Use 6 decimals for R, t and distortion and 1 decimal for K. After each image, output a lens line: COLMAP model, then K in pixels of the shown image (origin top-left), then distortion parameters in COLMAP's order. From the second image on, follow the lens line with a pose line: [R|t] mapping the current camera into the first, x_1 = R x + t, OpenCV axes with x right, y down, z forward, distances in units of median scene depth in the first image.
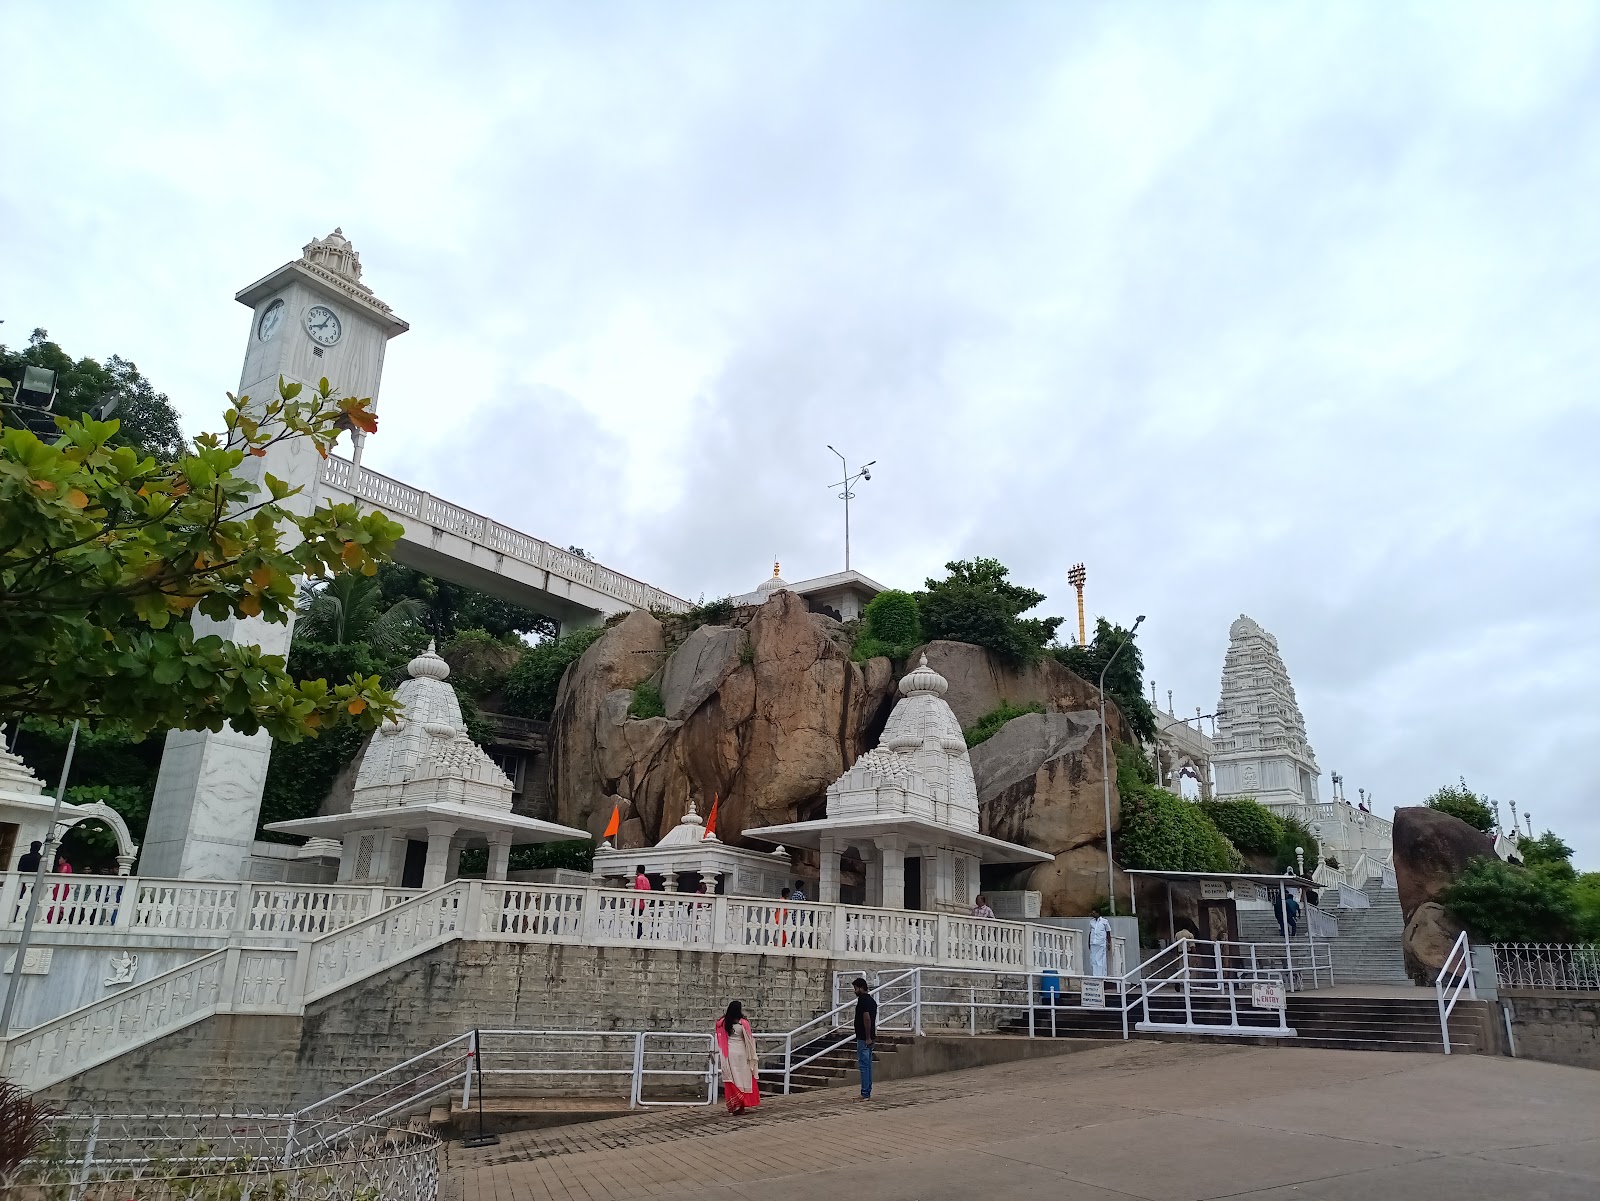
lens RADIAL K [[1206.3, 0, 800.0], [0, 1206.3, 600.5], [0, 0, 1]] dist [0.030727, -0.004747]
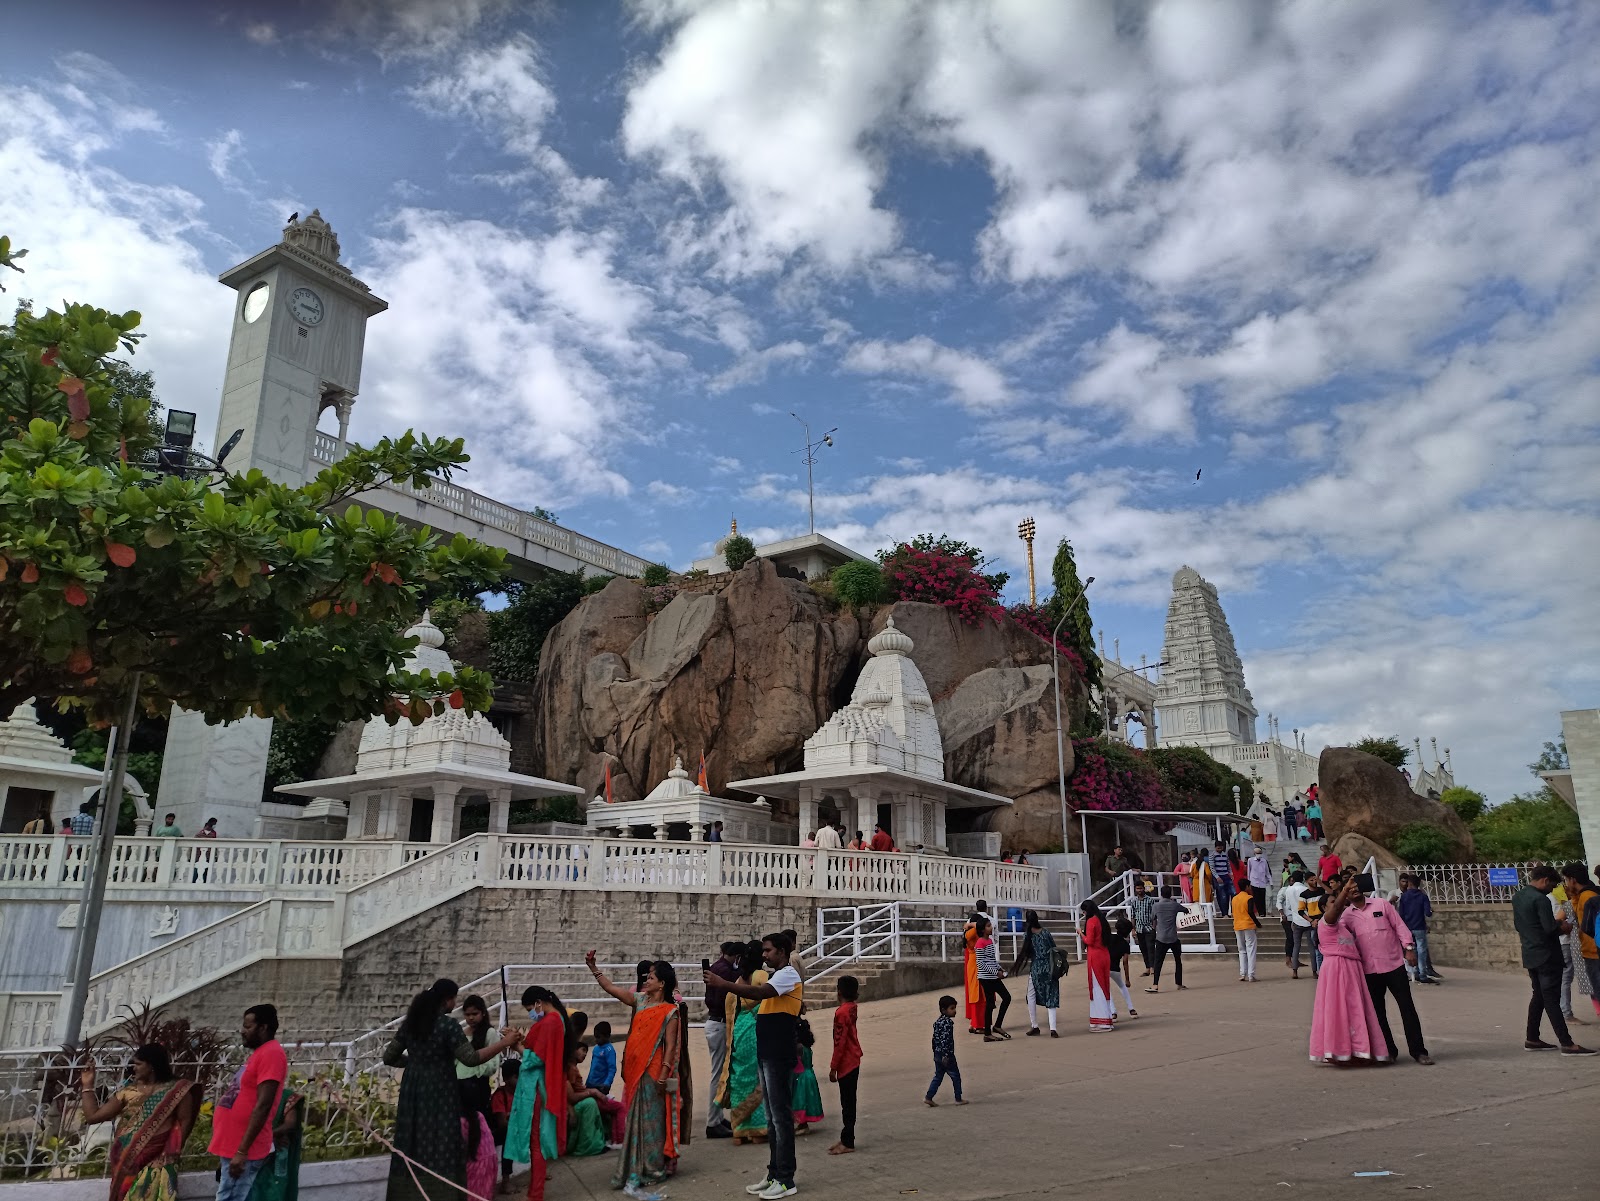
lens RADIAL K [[1202.8, 0, 800.0], [0, 1202.8, 600.5], [0, 0, 1]] dist [0.023622, -0.002838]
pose [[0.999066, -0.015610, 0.040297, -0.021942], [0.013970, 0.999075, 0.040673, -0.014768], [-0.040894, -0.040072, 0.998360, -0.066656]]
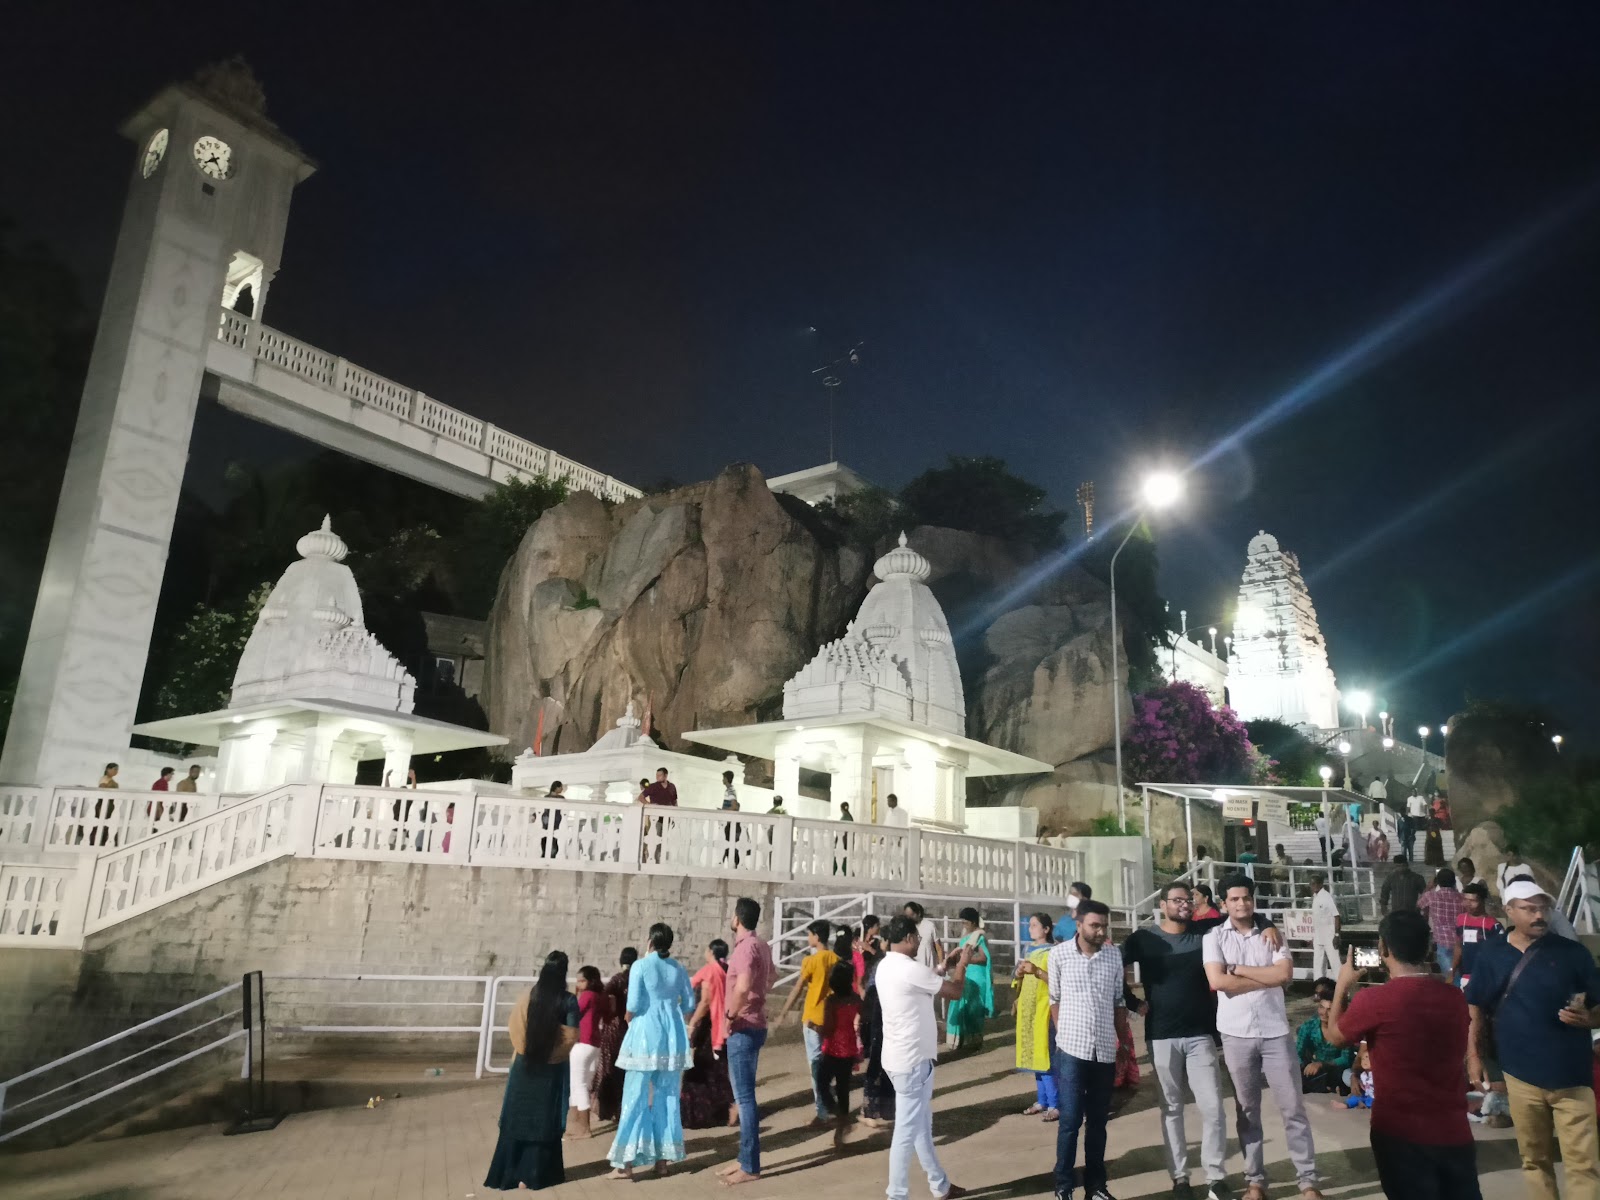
lens RADIAL K [[1177.6, 0, 800.0], [0, 1177.6, 600.0], [0, 0, 1]] dist [0.070015, -0.115468]
pose [[0.999915, 0.001224, -0.012954, 0.042002], [-0.000578, 0.998764, 0.049704, 0.052651], [0.012999, -0.049693, 0.998680, 0.169958]]
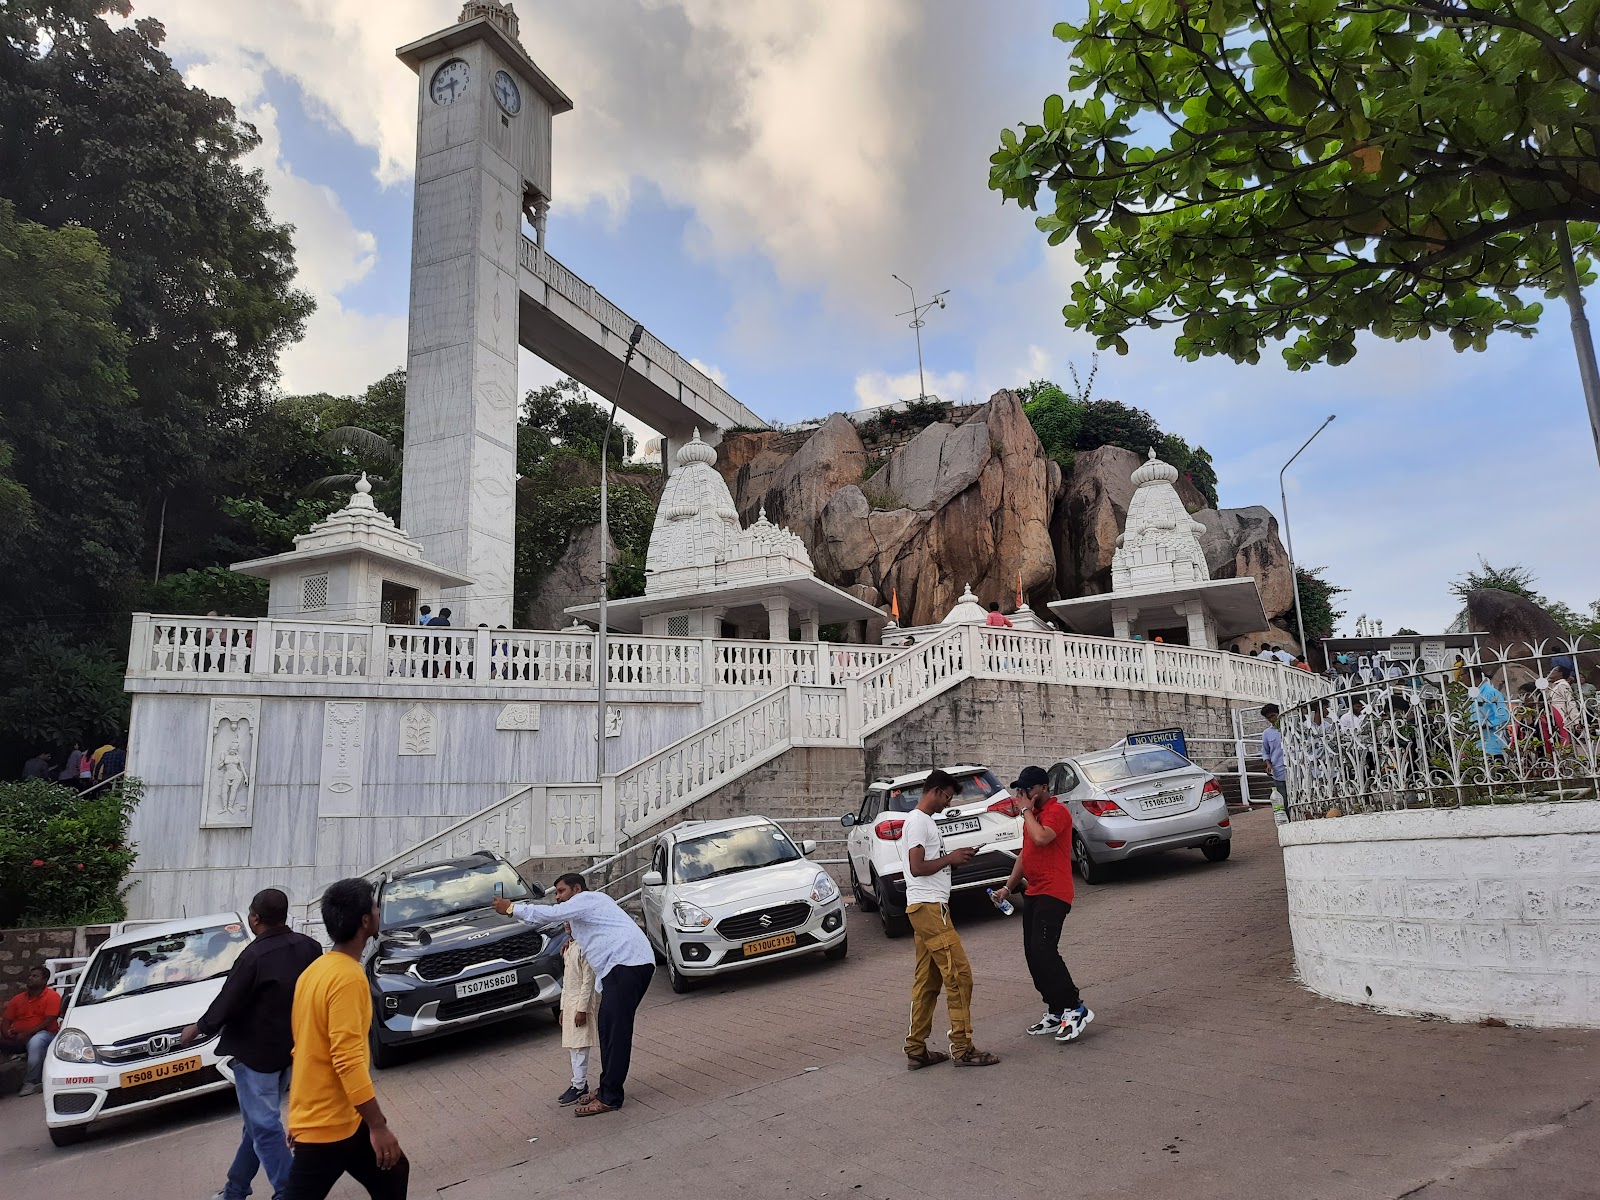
lens RADIAL K [[1129.1, 0, 800.0], [0, 1129.1, 600.0], [0, 0, 1]] dist [0.124697, -0.161685]
pose [[0.975489, -0.015753, 0.219485, -0.447360], [-0.006278, 0.995036, 0.099317, 0.083778], [-0.219961, -0.098261, 0.970547, 0.071452]]
